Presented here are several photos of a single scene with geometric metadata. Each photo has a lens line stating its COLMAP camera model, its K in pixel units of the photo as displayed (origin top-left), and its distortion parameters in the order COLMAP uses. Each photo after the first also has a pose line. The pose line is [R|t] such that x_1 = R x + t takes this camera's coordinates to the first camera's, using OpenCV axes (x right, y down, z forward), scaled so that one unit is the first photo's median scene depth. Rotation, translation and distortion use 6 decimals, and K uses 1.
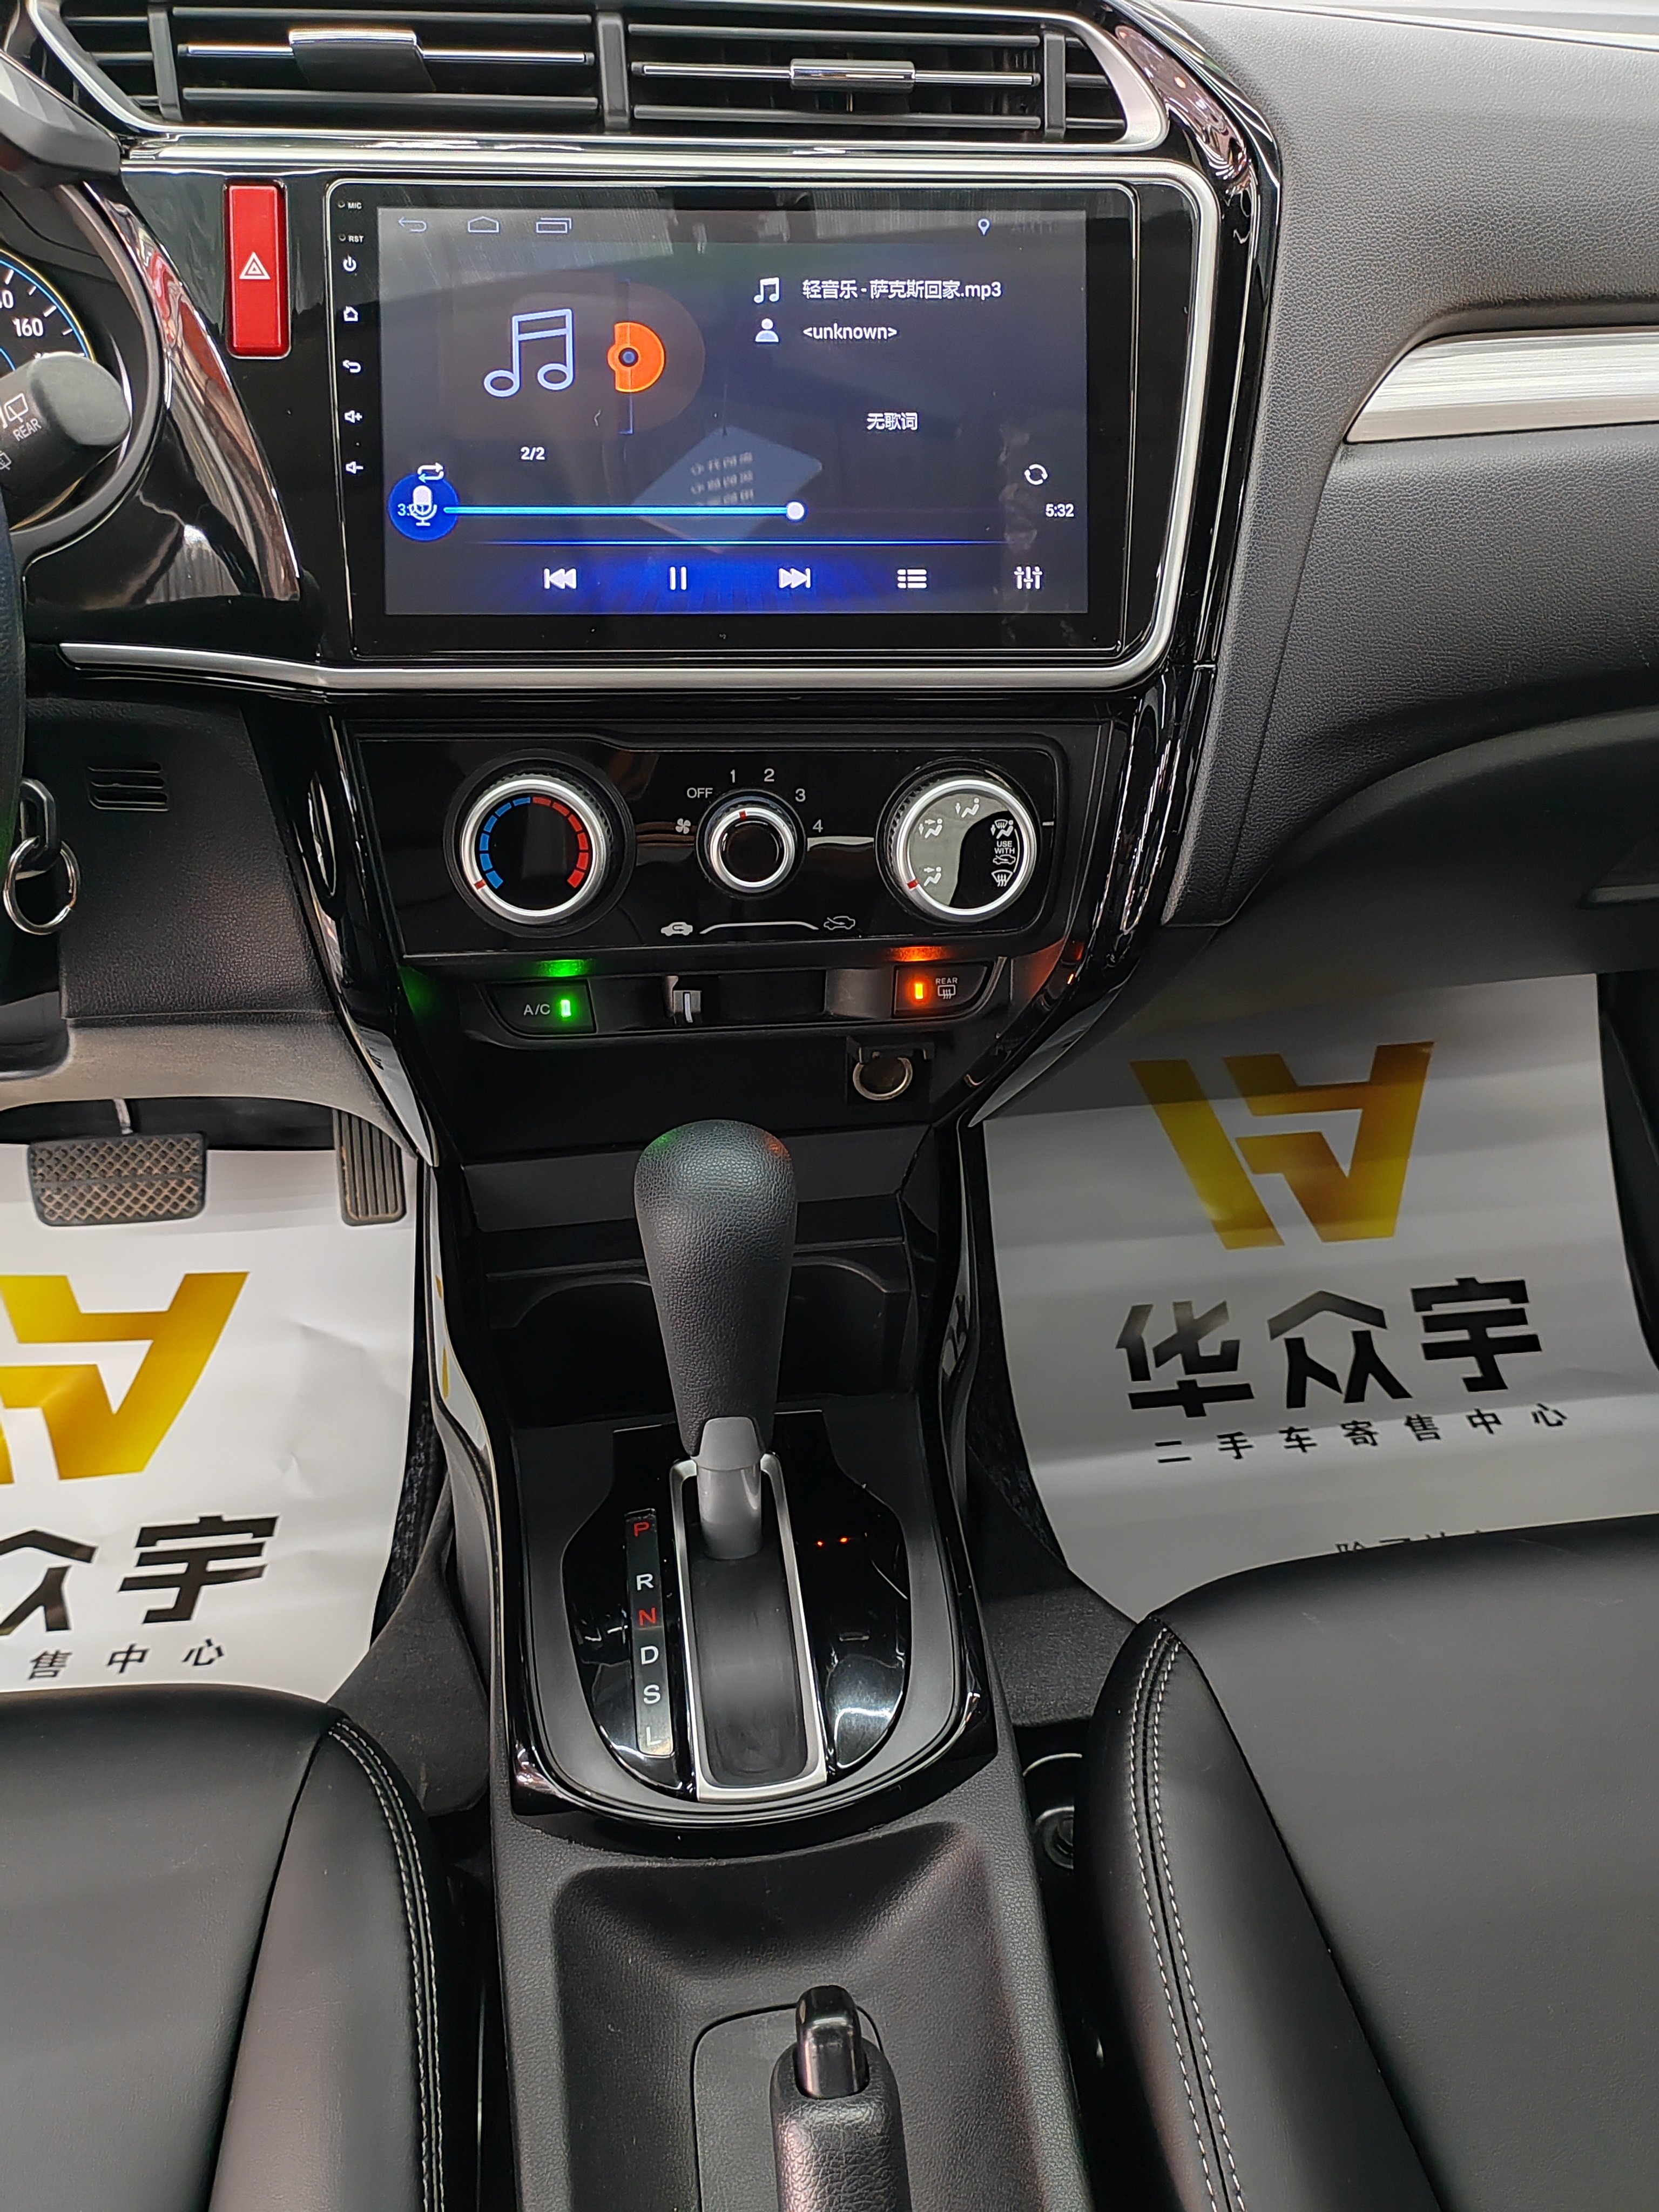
lens RADIAL K [[1738.8, 0, 829.5], [0, 1738.8, 1106.0], [0, 0, 1]] dist [0.032608, 0.011737]
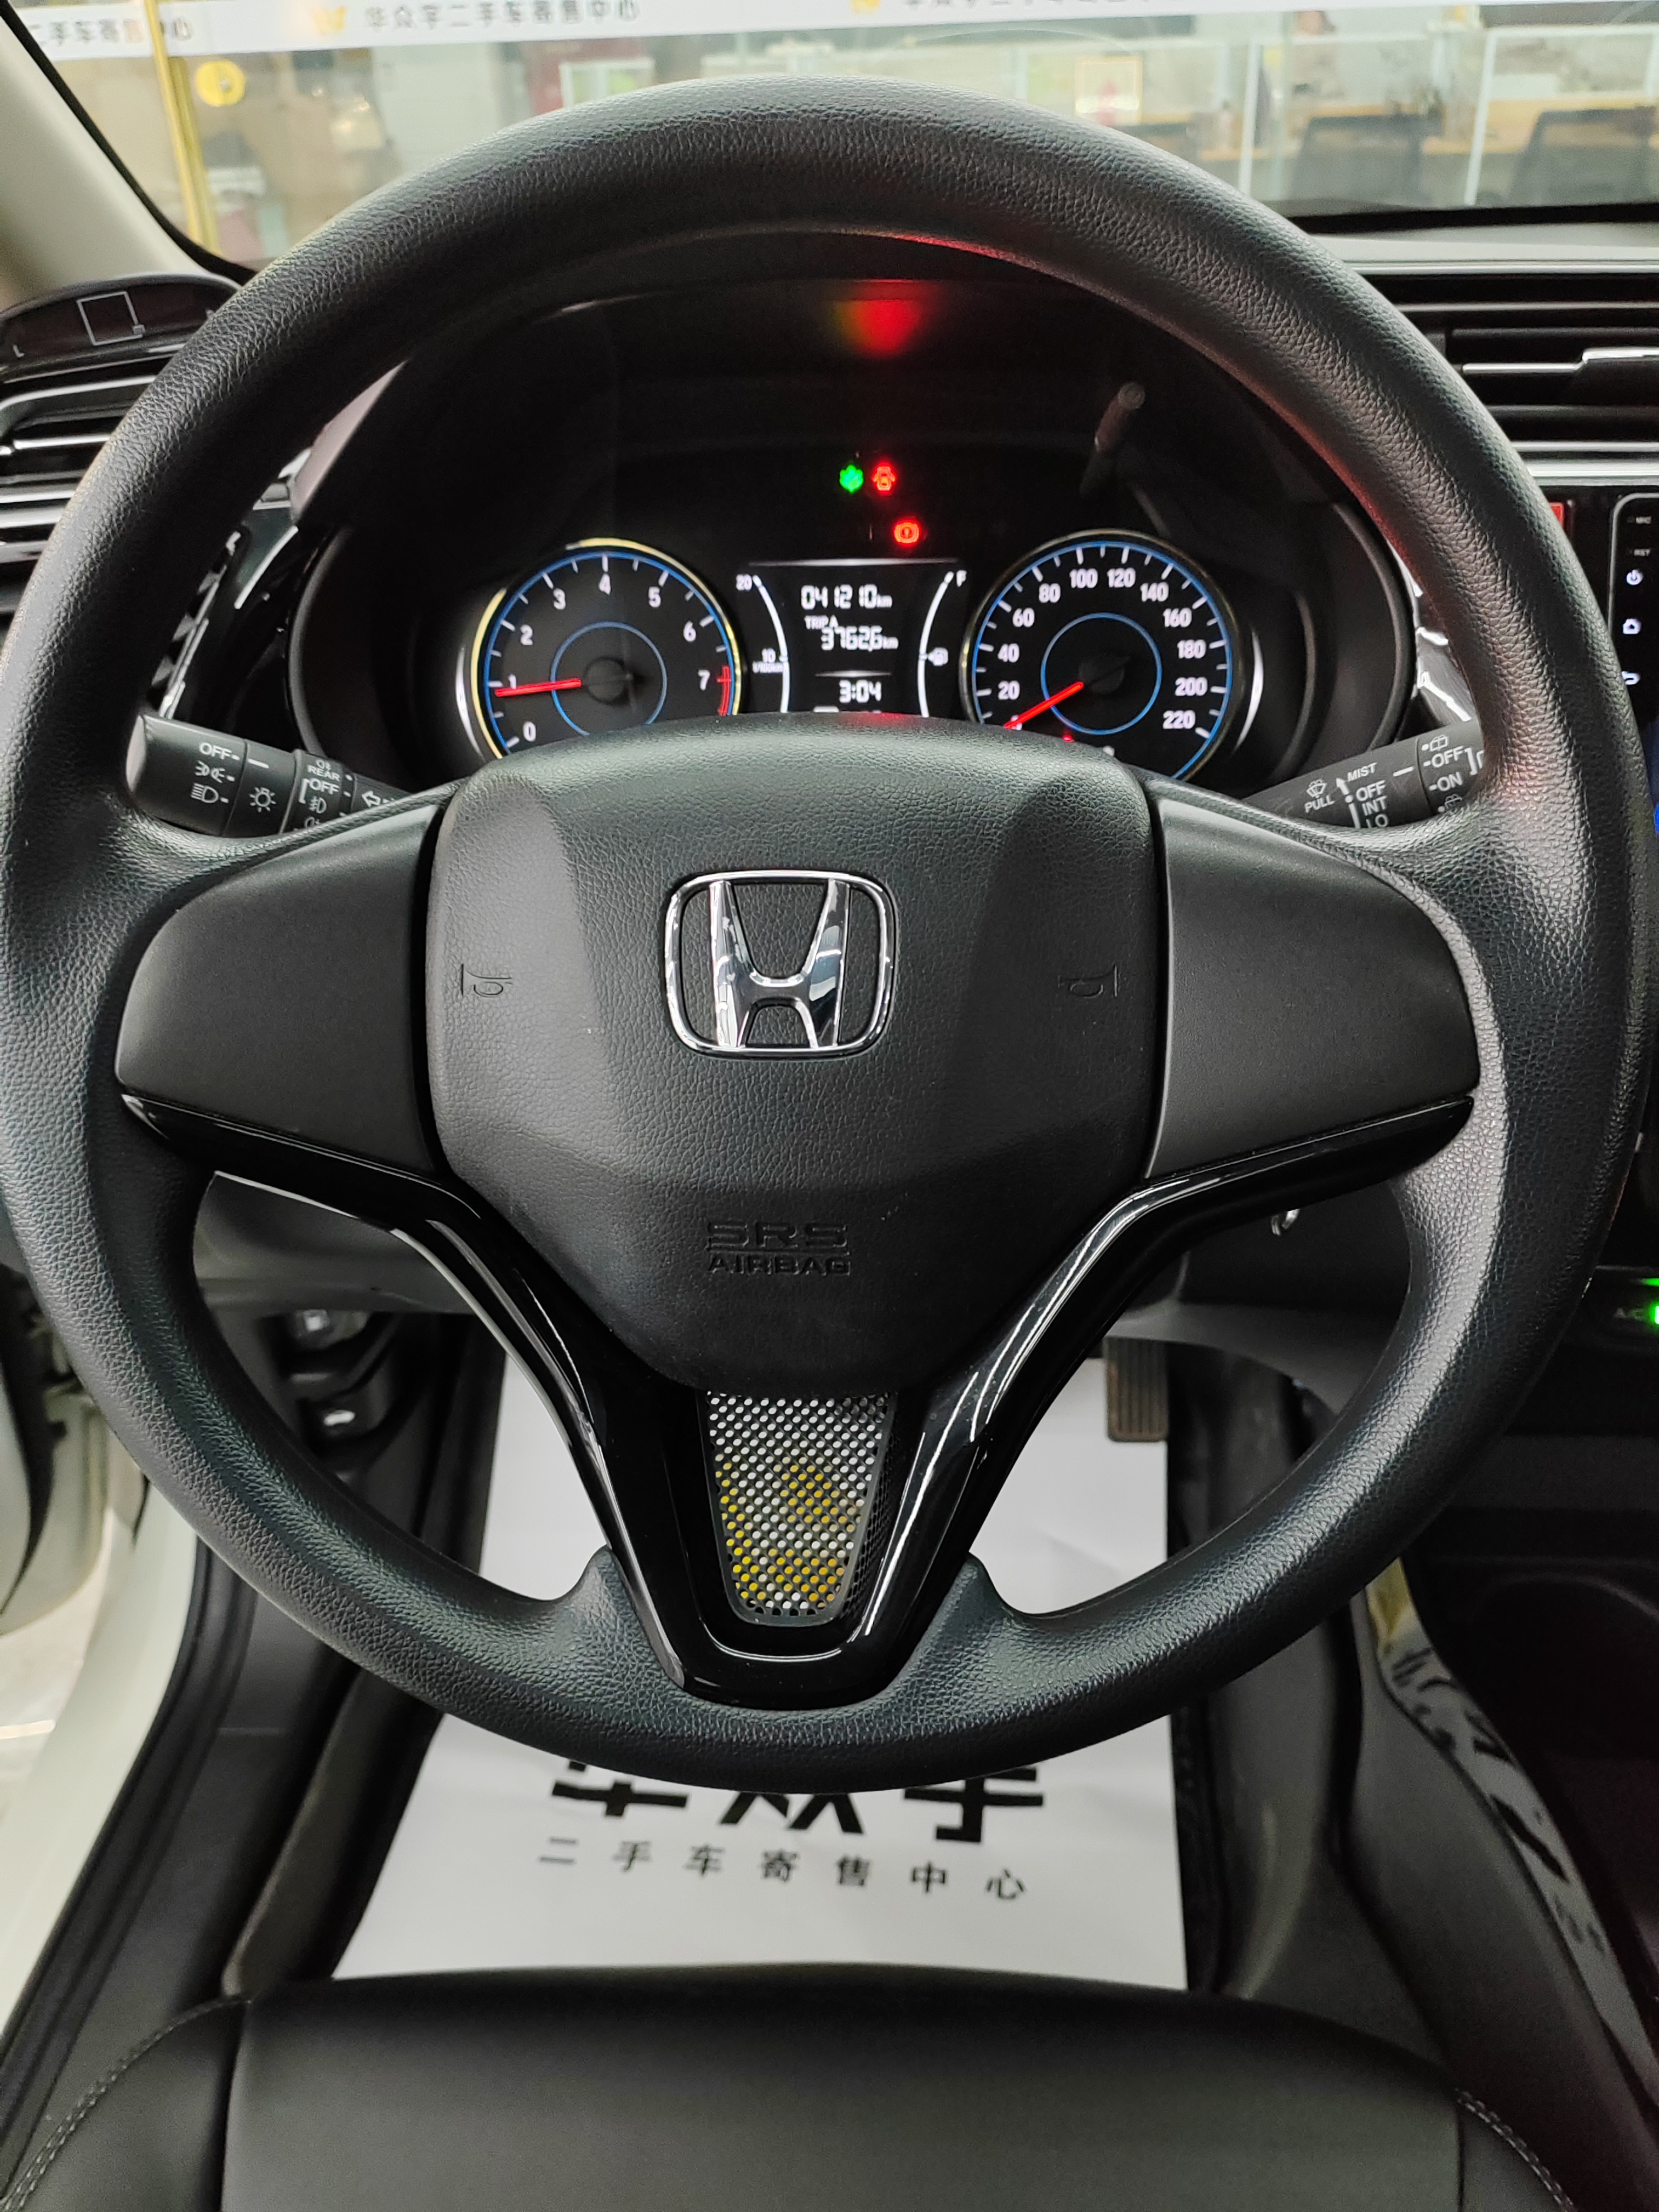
lens RADIAL K [[1738.8, 0, 846.1], [0, 1738.8, 1090.7], [0, 0, 1]] dist [-0.072146, 0.222734]
pose [[0.978756, 0.066509, -0.193944, -0.463575], [-0.082216, 0.993857, -0.074086, -0.081061], [0.187825, 0.088457, 0.978211, -0.002883]]
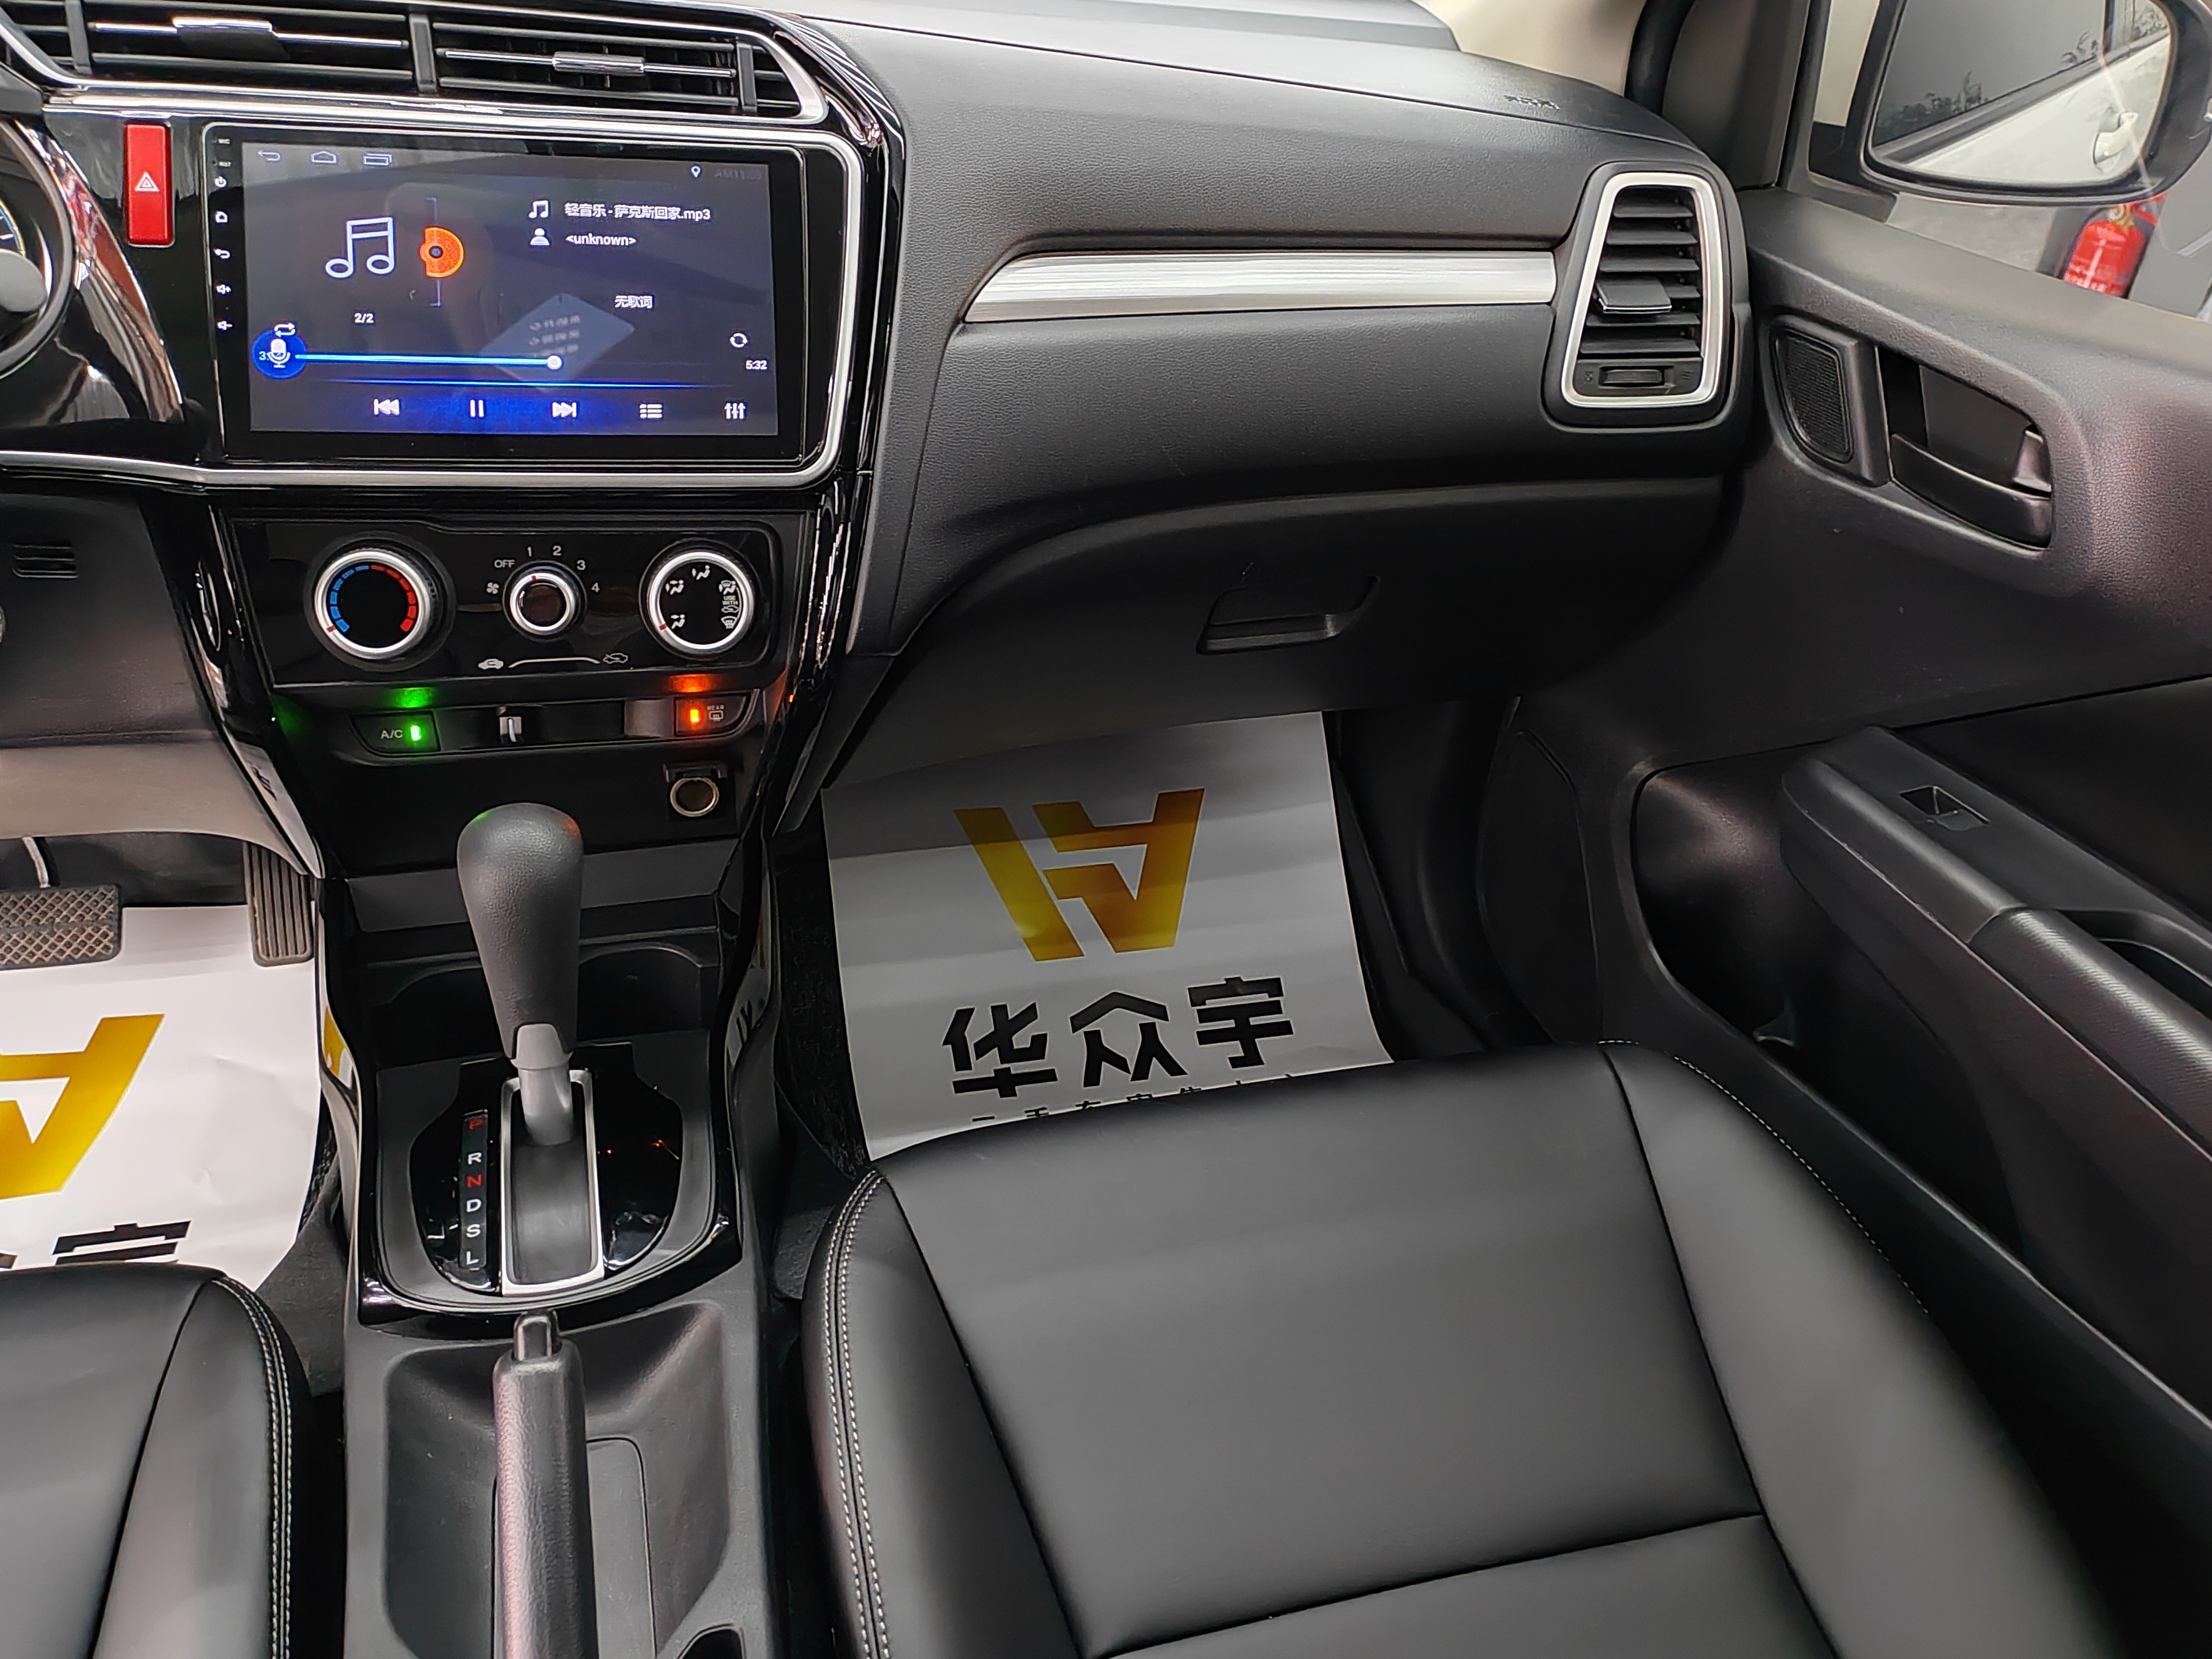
lens RADIAL K [[1738.8, 0, 1087.6], [0, 1738.8, 817.1], [0, 0, 1]] dist [0.032608, 0.011737]
pose [[0.988153, -0.025996, 0.151257, 0.164829], [0.036119, 0.997260, -0.064566, 0.122957], [-0.149164, 0.069264, 0.986384, -0.400968]]
